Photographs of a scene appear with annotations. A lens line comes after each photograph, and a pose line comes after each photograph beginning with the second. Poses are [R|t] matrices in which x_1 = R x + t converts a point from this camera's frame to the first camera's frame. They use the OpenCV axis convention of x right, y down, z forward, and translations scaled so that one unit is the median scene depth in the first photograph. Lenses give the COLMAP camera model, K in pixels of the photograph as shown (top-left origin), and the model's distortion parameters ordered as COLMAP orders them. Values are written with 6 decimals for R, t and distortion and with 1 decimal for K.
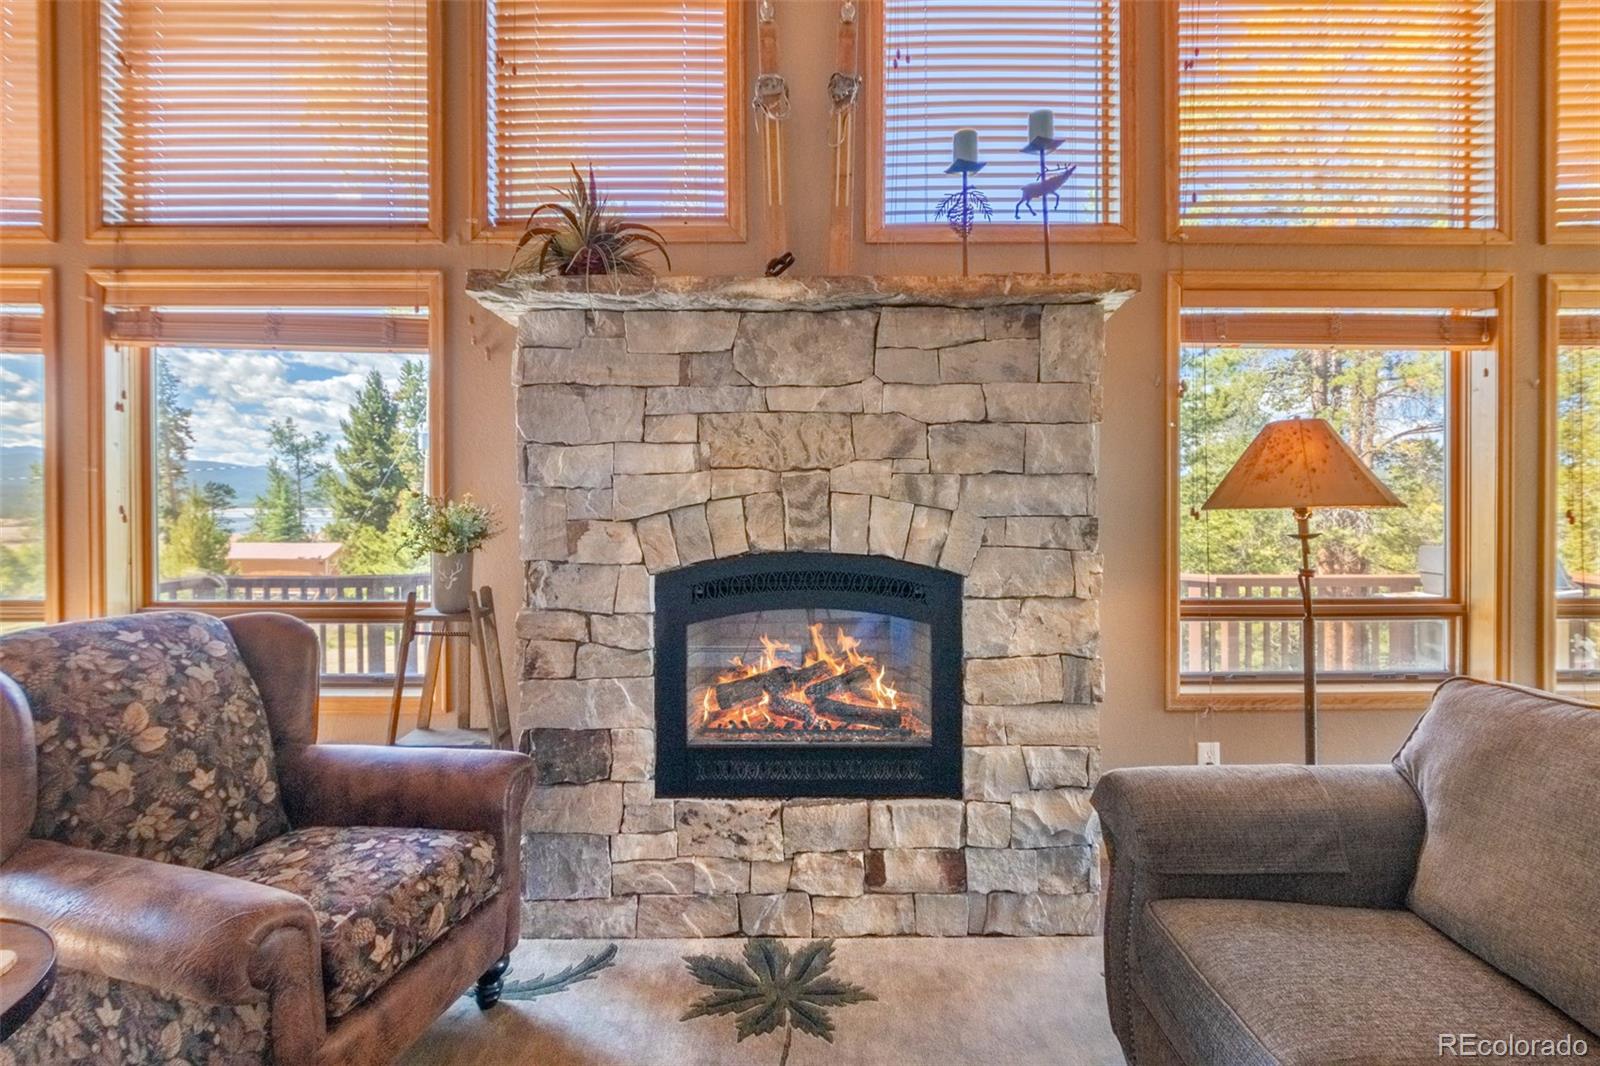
lens RADIAL K [[755.1, 0, 802.8], [0, 755.1, 495.4], [0, 0, 1]] dist [-0.000889, 0.000078]
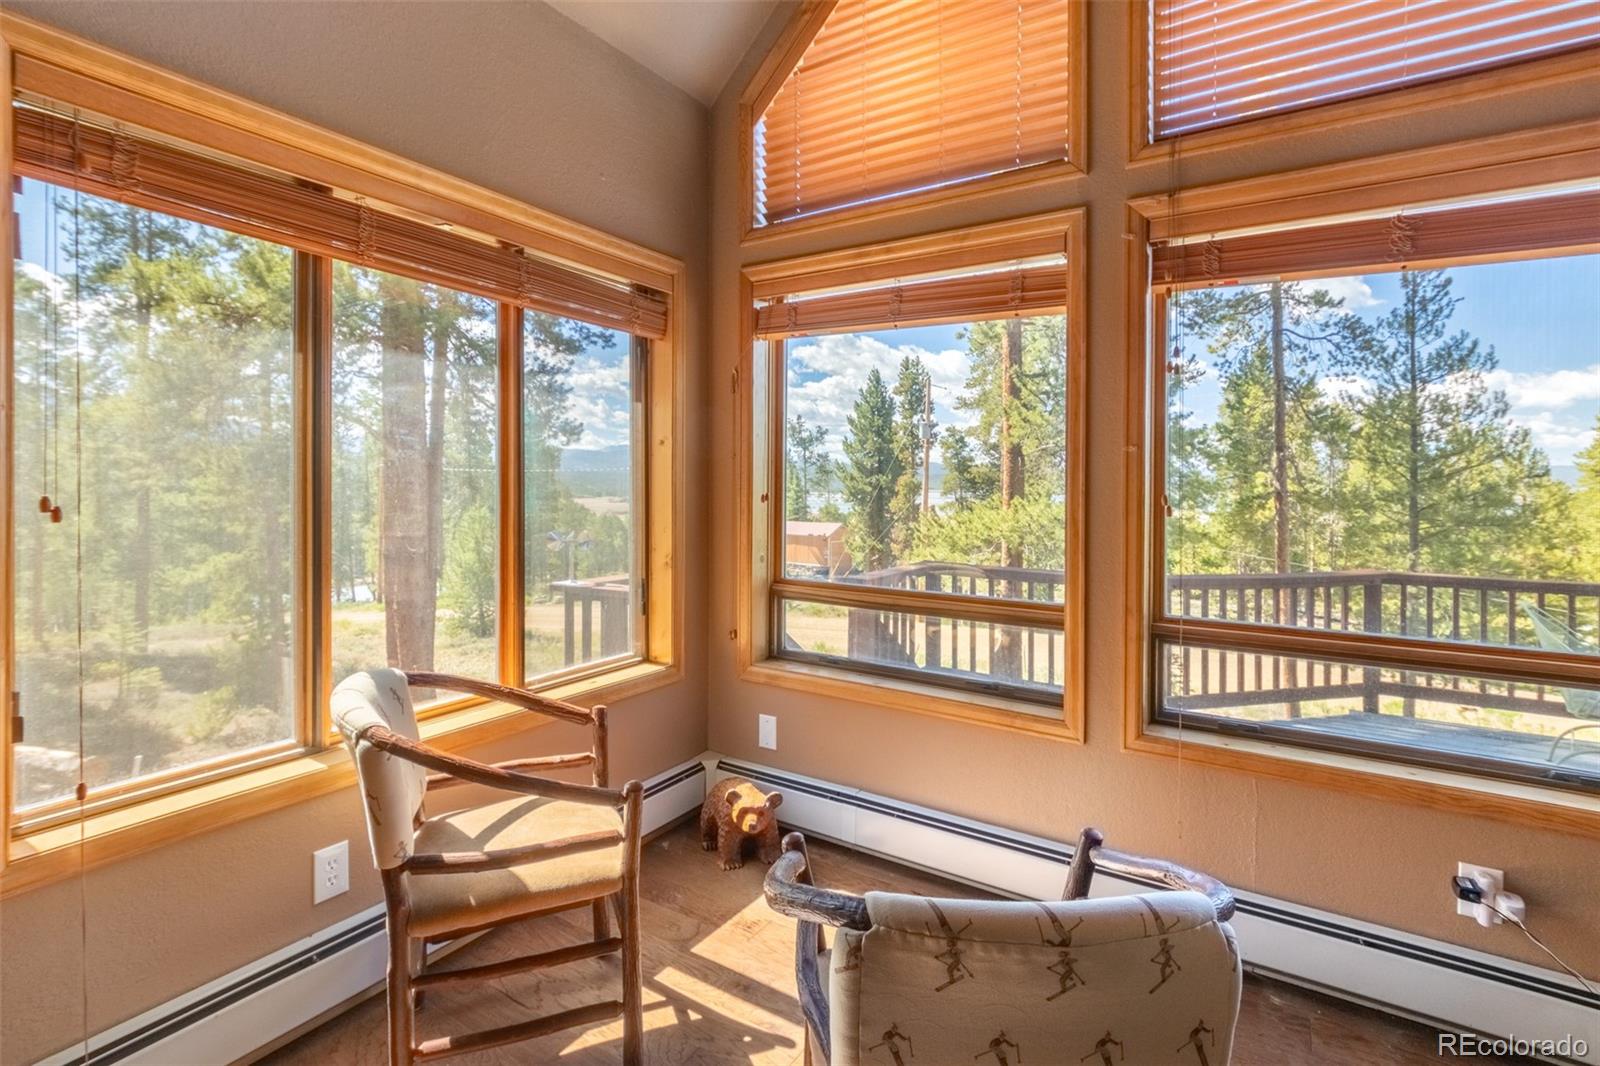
lens RADIAL K [[755.1, 0, 802.8], [0, 755.1, 495.4], [0, 0, 1]] dist [-0.000889, 0.000078]
pose [[0.843192, 0.014594, -0.537415, -0.802470], [-0.005357, 0.999810, 0.018745, -0.000104], [0.537586, -0.012926, 0.843110, 0.135896]]
